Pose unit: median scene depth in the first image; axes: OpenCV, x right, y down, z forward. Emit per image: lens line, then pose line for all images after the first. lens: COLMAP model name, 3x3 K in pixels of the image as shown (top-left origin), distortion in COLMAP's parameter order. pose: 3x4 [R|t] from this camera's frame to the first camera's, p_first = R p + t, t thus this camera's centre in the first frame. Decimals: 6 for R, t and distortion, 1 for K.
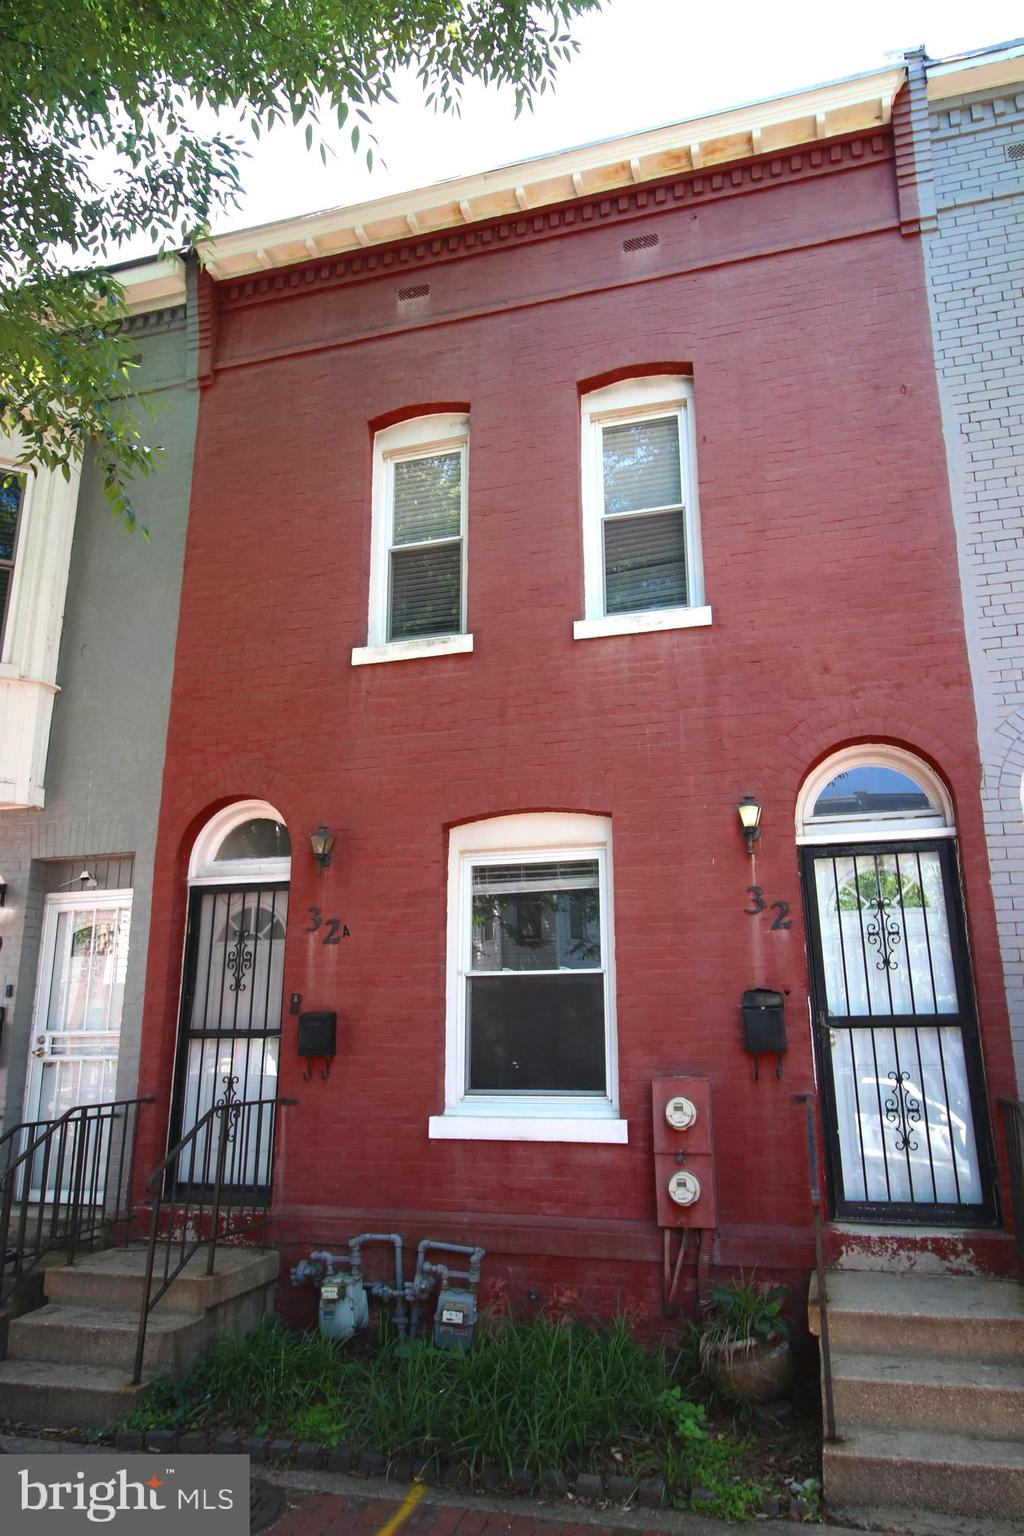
lens RADIAL K [[1038.9, 0, 512.0], [0, 1038.9, 768.0], [0, 0, 1]] dist [0.004943, -0.003037]
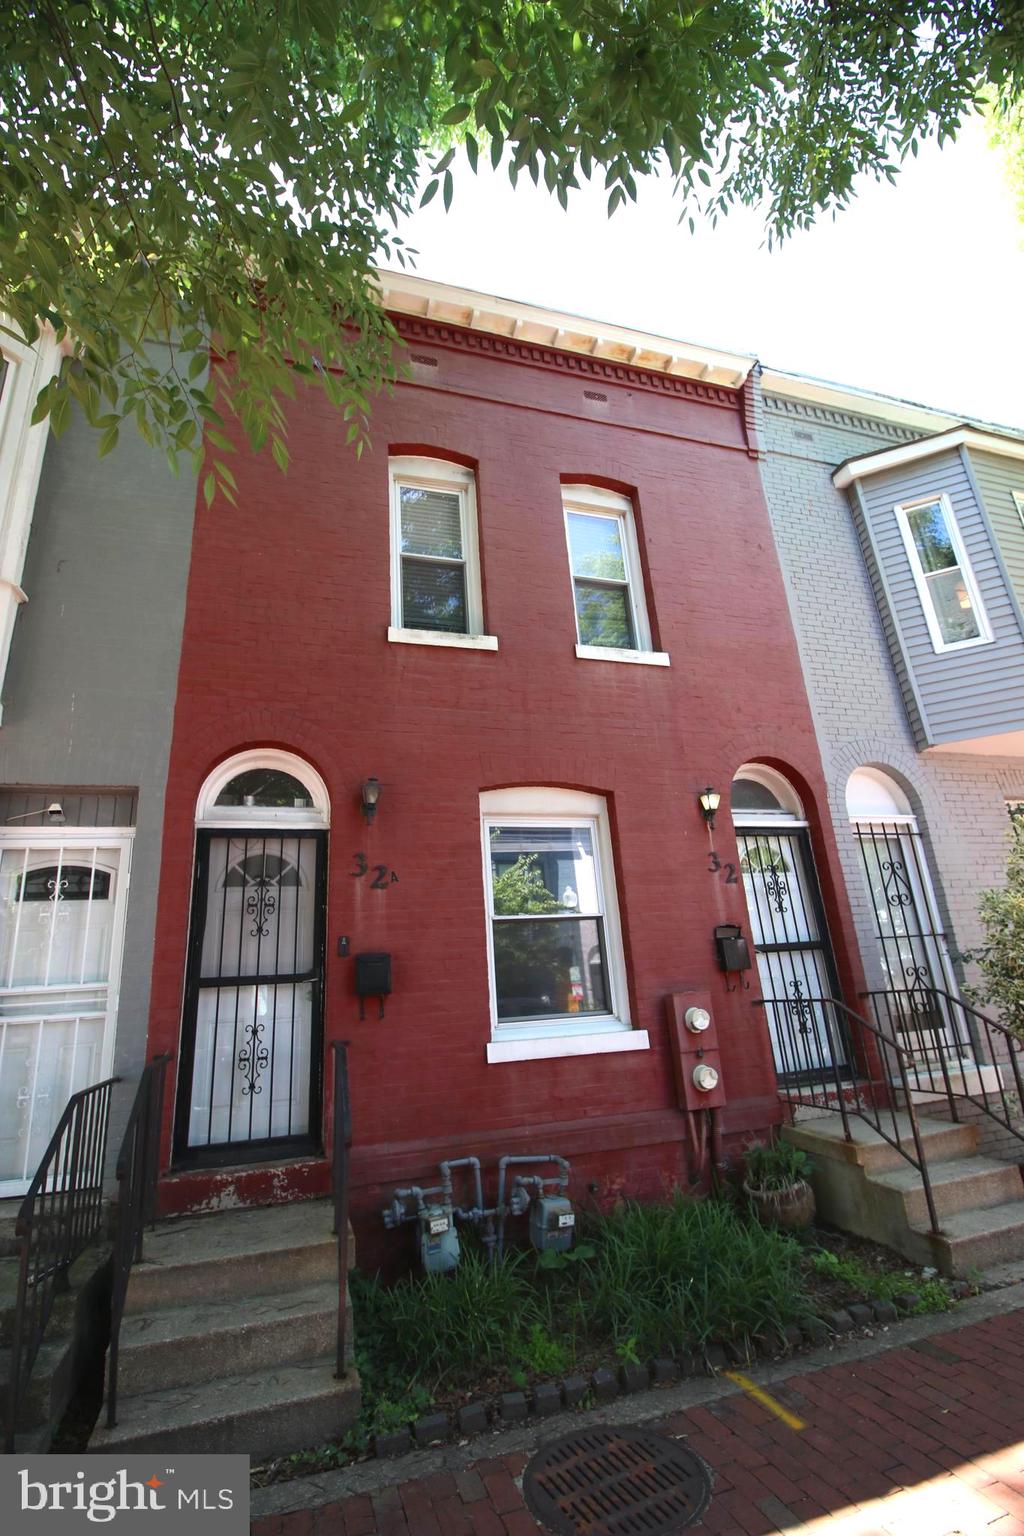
lens RADIAL K [[700.3, 0, 512.0], [0, 700.3, 768.0], [0, 0, 1]] dist [-0.000645, -0.012920]
pose [[0.829508, 0.126199, 0.544050, -0.469619], [-0.085417, 0.991342, -0.099719, 0.107747], [-0.551925, 0.036247, 0.833106, 0.327550]]
